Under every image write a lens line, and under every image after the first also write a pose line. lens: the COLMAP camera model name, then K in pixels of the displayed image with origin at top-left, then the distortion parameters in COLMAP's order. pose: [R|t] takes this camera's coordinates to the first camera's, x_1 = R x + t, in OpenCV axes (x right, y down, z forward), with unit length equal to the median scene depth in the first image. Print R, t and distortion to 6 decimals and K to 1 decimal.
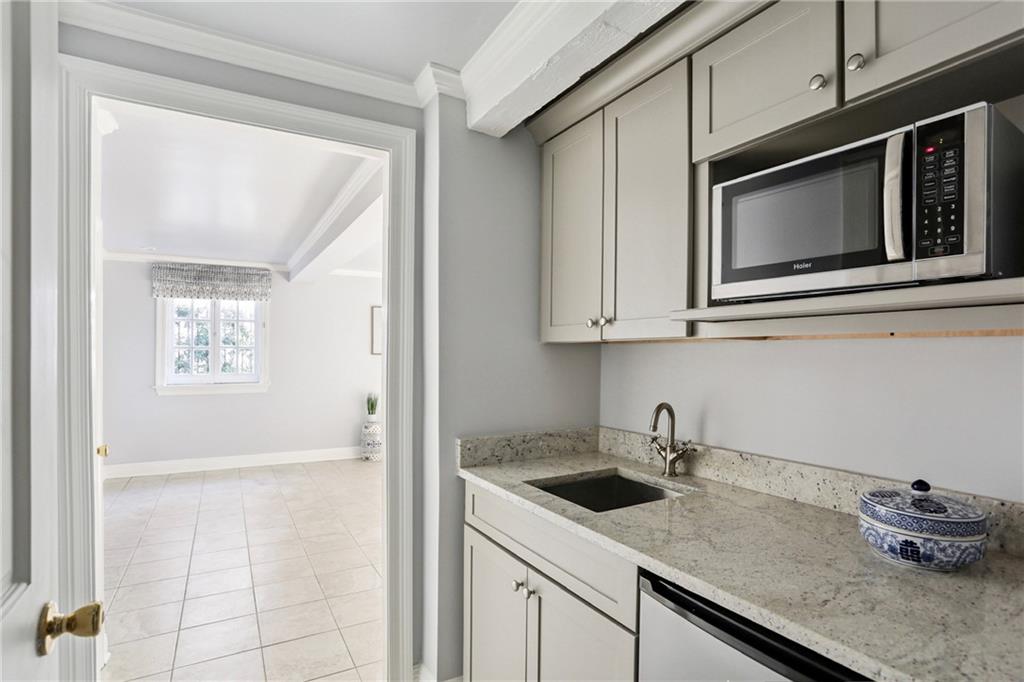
lens RADIAL K [[521.6, 0, 506.8], [0, 521.6, 343.8], [0, 0, 1]] dist [-0.001519, 0.000059]
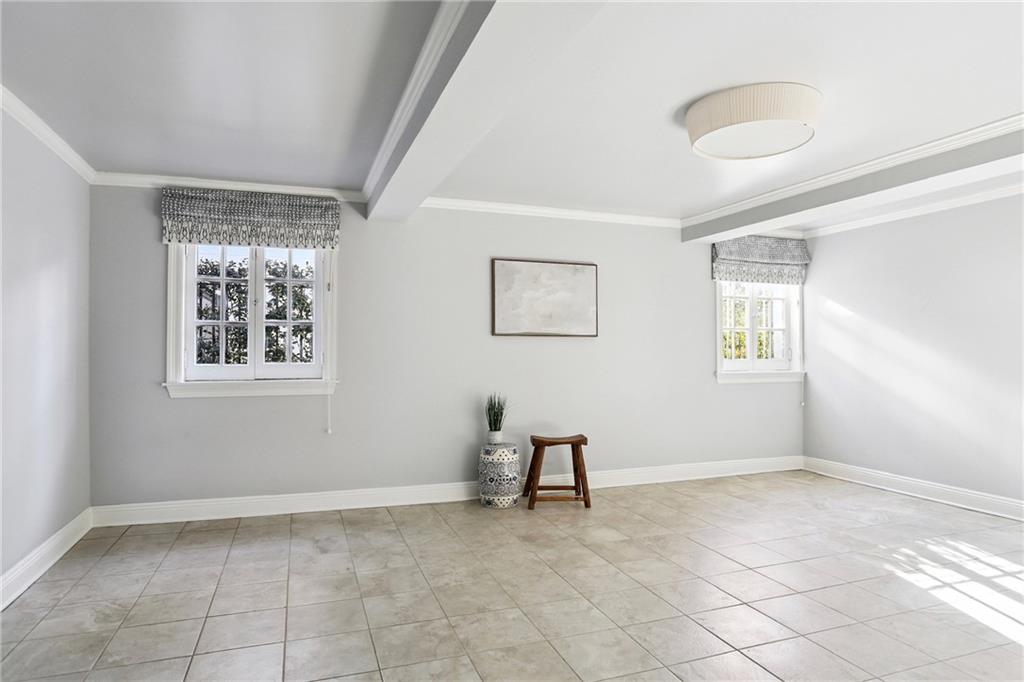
lens RADIAL K [[601.8, 0, 515.4], [0, 601.8, 343.1], [0, 0, 1]] dist [-0.002608, -0.000815]
pose [[0.987921, -0.005048, -0.154876, -0.136950], [0.005613, 0.999979, 0.003212, 0.032085], [0.154856, -0.004043, 0.987929, 0.330904]]
